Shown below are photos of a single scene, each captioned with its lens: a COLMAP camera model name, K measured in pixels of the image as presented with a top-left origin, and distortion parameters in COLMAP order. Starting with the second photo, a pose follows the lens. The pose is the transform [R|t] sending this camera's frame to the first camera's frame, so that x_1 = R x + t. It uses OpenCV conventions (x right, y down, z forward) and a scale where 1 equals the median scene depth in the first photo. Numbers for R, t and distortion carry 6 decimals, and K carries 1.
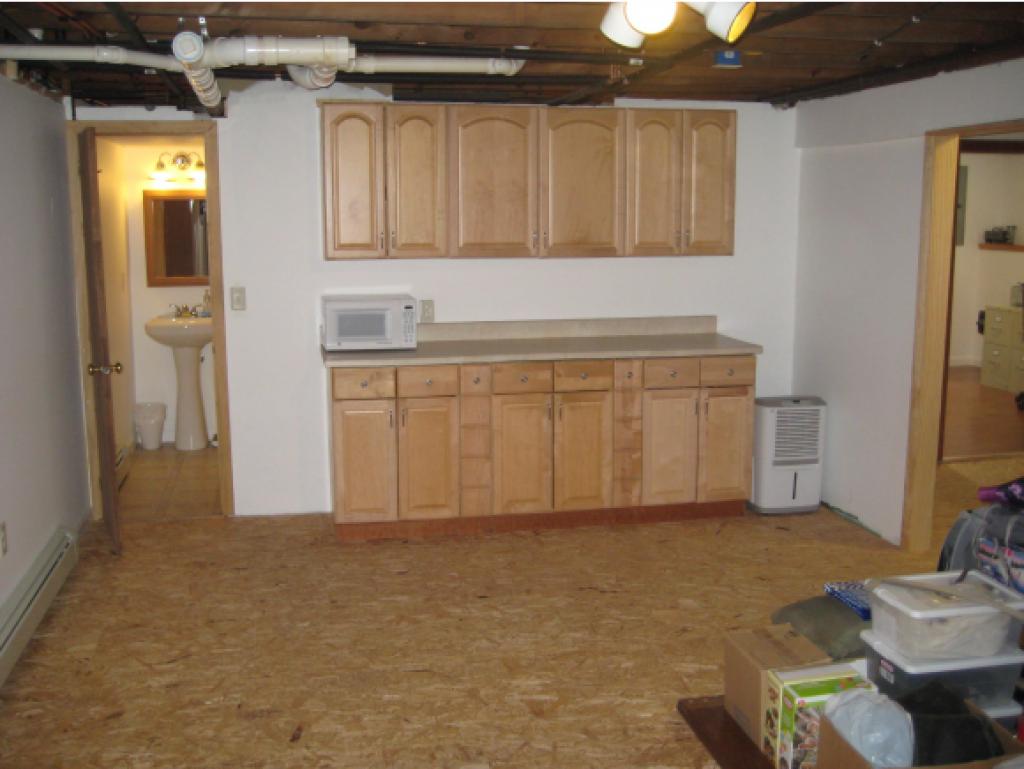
lens RADIAL K [[1069.2, 0, 512.0], [0, 1069.2, 384.5], [0, 0, 1]] dist [-0.146031, 0.211998]
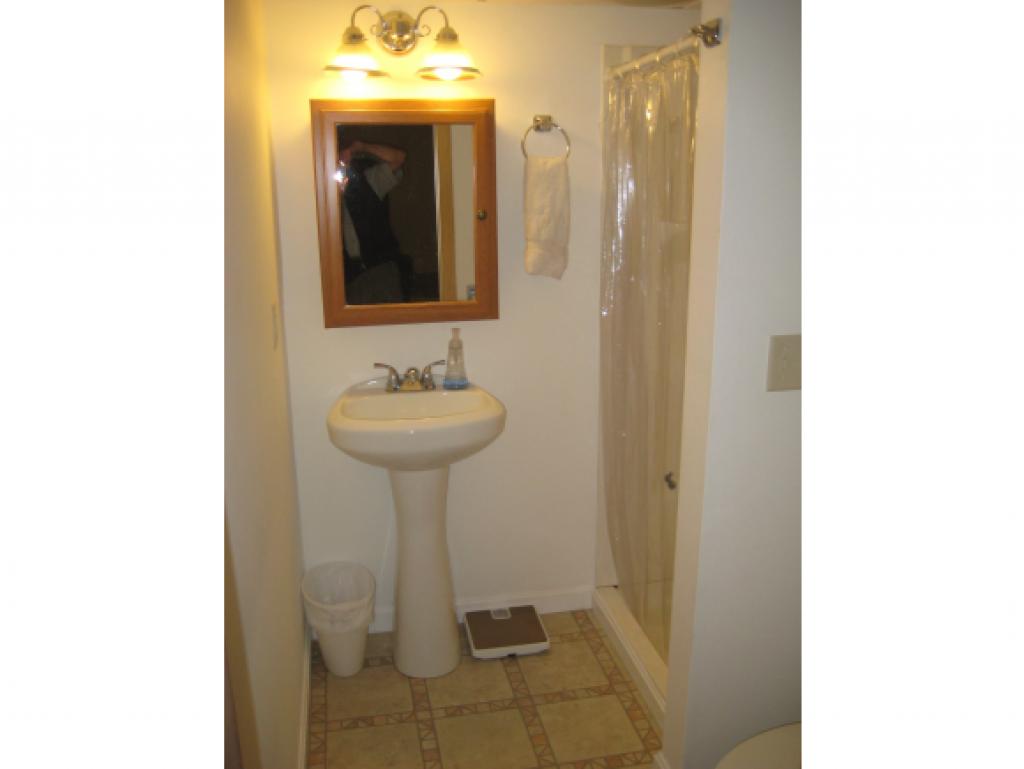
lens RADIAL K [[1069.2, 0, 512.0], [0, 1069.2, 384.5], [0, 0, 1]] dist [-0.146031, 0.211998]
pose [[0.988142, 0.019714, -0.152269, -0.185732], [-0.007209, 0.996587, 0.082238, -0.096510], [0.153370, -0.080166, 0.984912, 0.529685]]
